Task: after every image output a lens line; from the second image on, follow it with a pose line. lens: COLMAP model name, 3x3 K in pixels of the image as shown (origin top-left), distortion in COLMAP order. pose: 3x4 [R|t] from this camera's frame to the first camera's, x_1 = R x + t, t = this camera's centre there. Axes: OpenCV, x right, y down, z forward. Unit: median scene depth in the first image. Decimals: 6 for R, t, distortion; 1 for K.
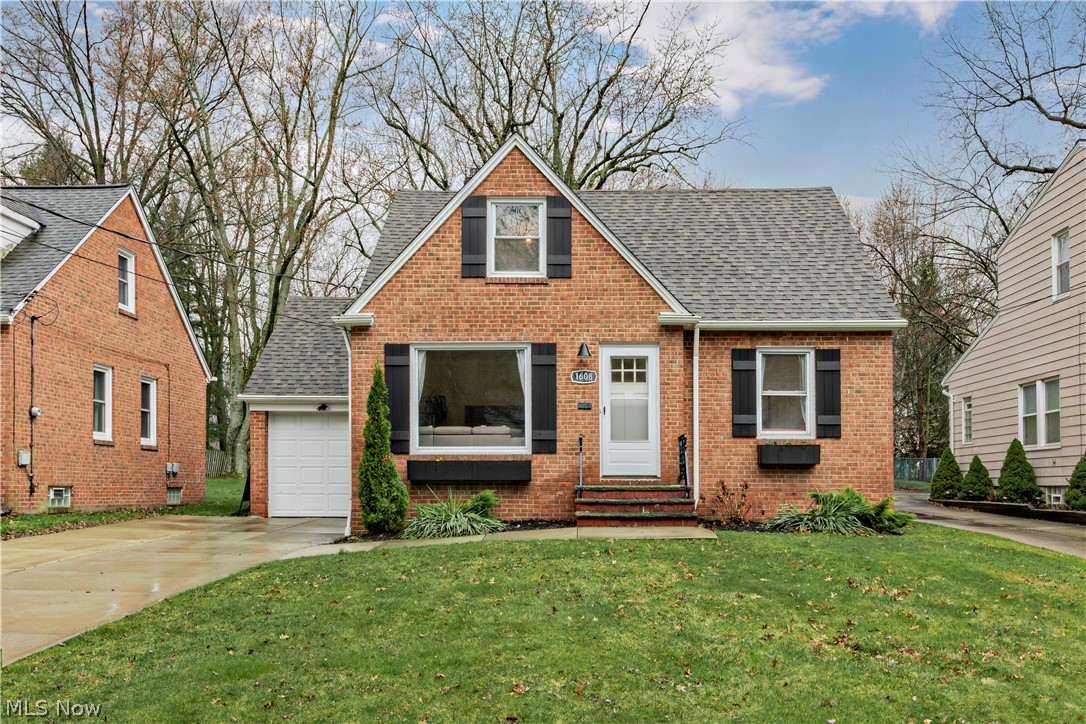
lens RADIAL K [[868.4, 0, 543.4], [0, 868.4, 361.4], [0, 0, 1]] dist [0.009229, -0.000804]
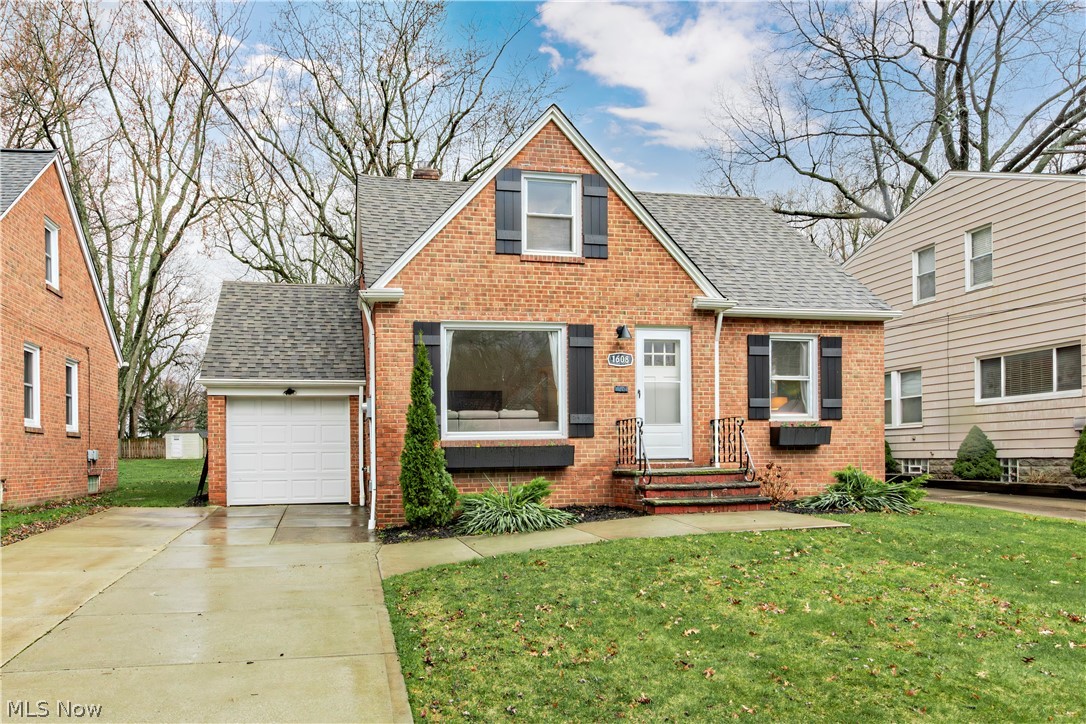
lens RADIAL K [[725.9, 0, 543.2], [0, 725.9, 371.1], [0, 0, 1]] dist [-0.003235, 0.003758]
pose [[0.976589, 0.008329, 0.214952, -0.209897], [-0.012425, 0.999766, 0.017710, 0.016767], [-0.214754, -0.019966, 0.976464, 0.208473]]
